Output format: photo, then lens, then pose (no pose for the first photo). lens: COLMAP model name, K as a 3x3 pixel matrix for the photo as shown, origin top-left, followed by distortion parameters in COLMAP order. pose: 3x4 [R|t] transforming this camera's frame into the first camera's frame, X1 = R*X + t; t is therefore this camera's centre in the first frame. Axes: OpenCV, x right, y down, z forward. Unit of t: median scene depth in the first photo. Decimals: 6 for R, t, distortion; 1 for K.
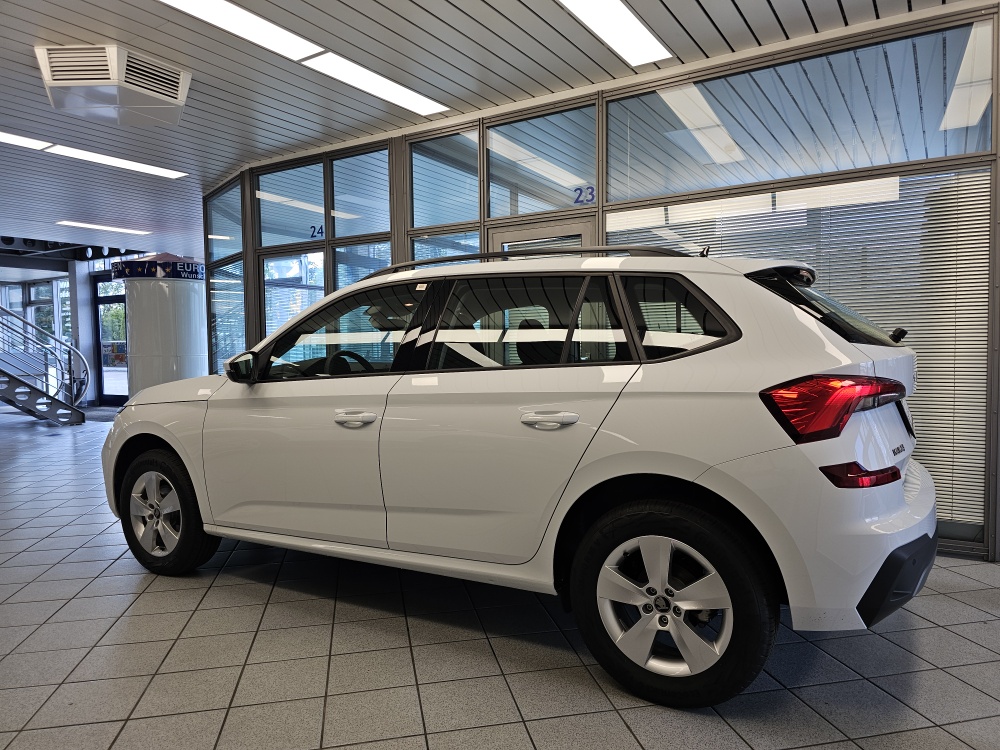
lens RADIAL K [[678.9, 0, 506.3], [0, 678.9, 362.5], [0, 0, 1]] dist [0.071231, -0.079050]
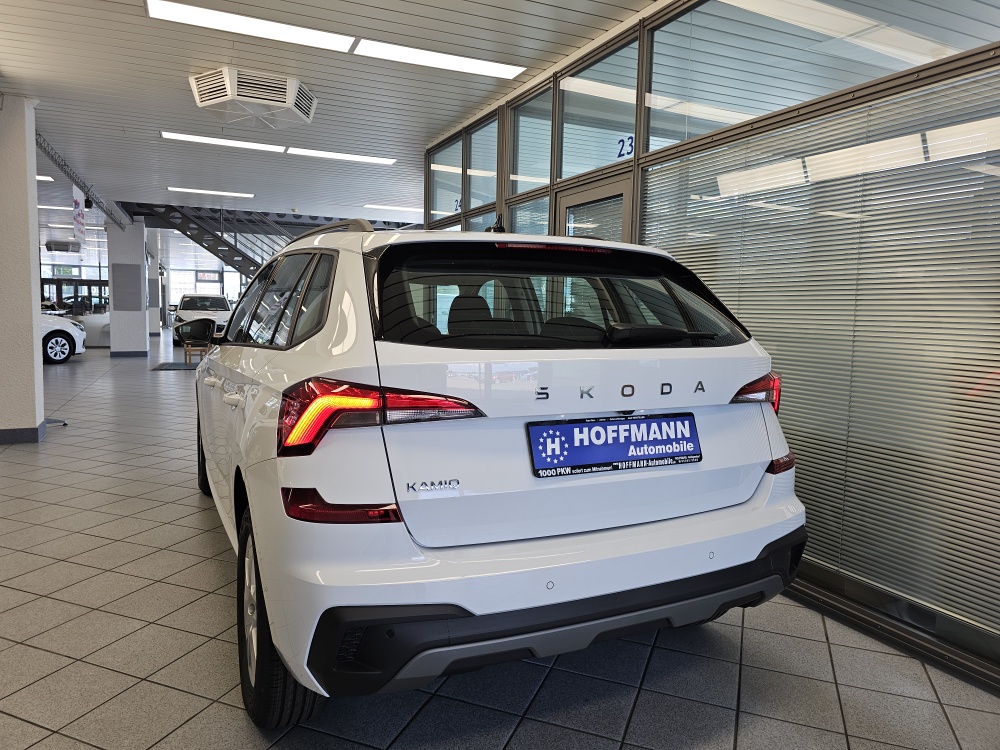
lens RADIAL K [[681.8, 0, 502.0], [0, 681.8, 354.1], [0, 0, 1]] dist [0.022053, -0.000022]
pose [[0.831073, 0.065620, -0.552279, 0.258163], [-0.041397, 0.997559, 0.056232, -0.015463], [0.554621, -0.023871, 0.831761, 0.106230]]
